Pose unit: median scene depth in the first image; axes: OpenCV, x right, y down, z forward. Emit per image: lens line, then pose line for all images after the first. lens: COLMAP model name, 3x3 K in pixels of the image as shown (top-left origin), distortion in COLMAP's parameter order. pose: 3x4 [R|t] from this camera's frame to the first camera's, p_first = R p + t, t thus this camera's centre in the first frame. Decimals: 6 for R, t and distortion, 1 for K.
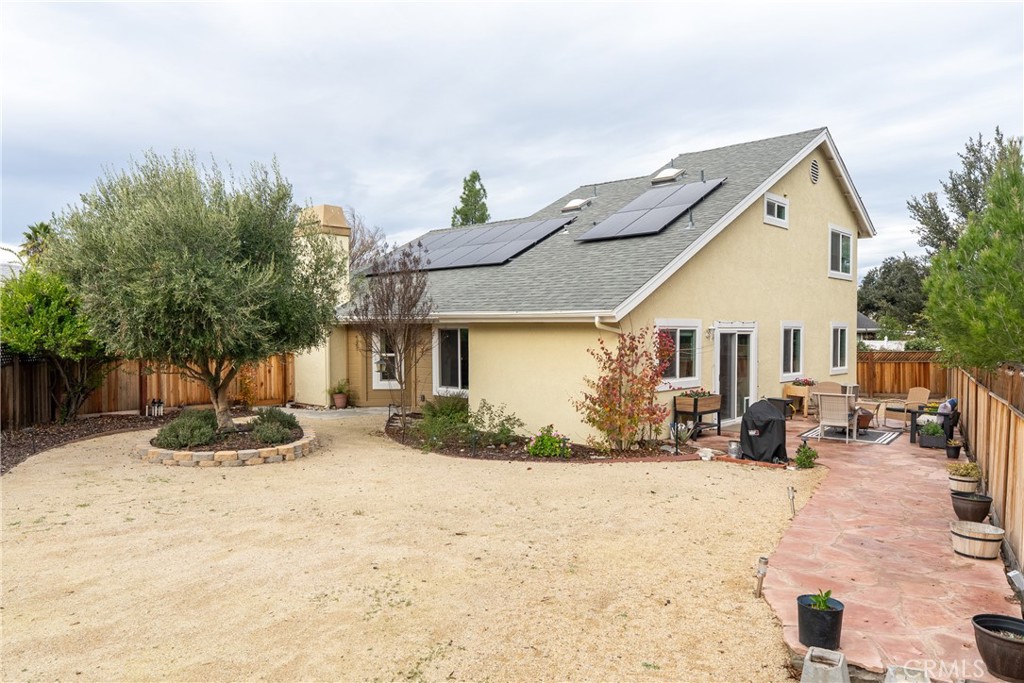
lens RADIAL K [[725.4, 0, 514.3], [0, 725.4, 346.3], [0, 0, 1]] dist [0.003685, 0.000323]
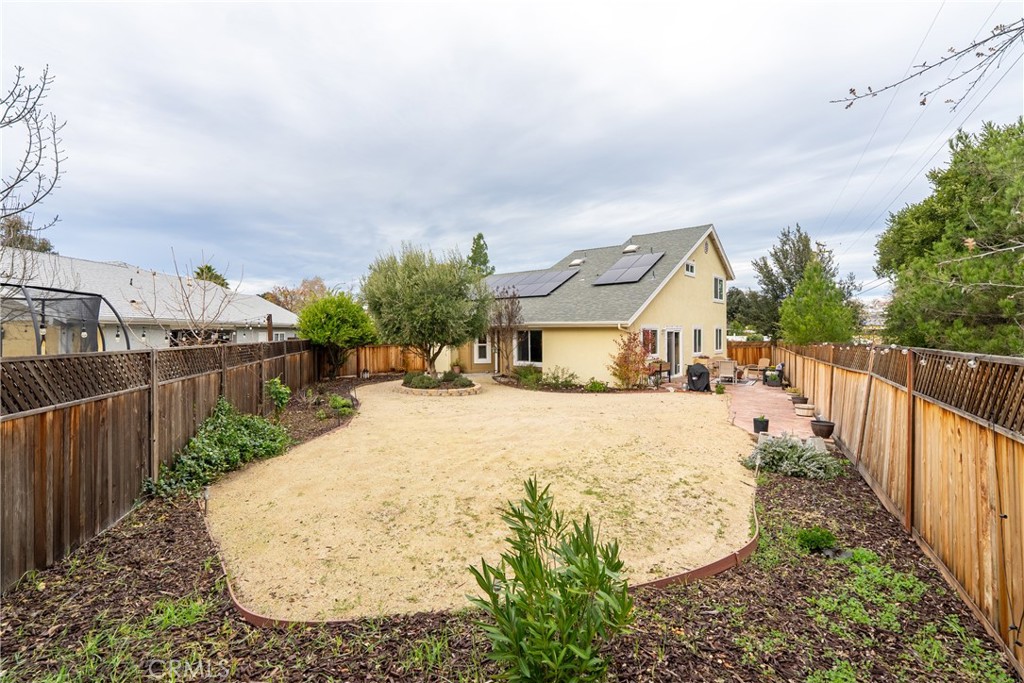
lens RADIAL K [[475.1, 0, 510.4], [0, 475.1, 333.9], [0, 0, 1]] dist [-0.008202, 0.001805]
pose [[0.998595, -0.006259, 0.052618, -0.203424], [0.007141, 0.999837, -0.016589, 0.006047], [-0.052506, 0.016941, 0.998477, -0.259659]]
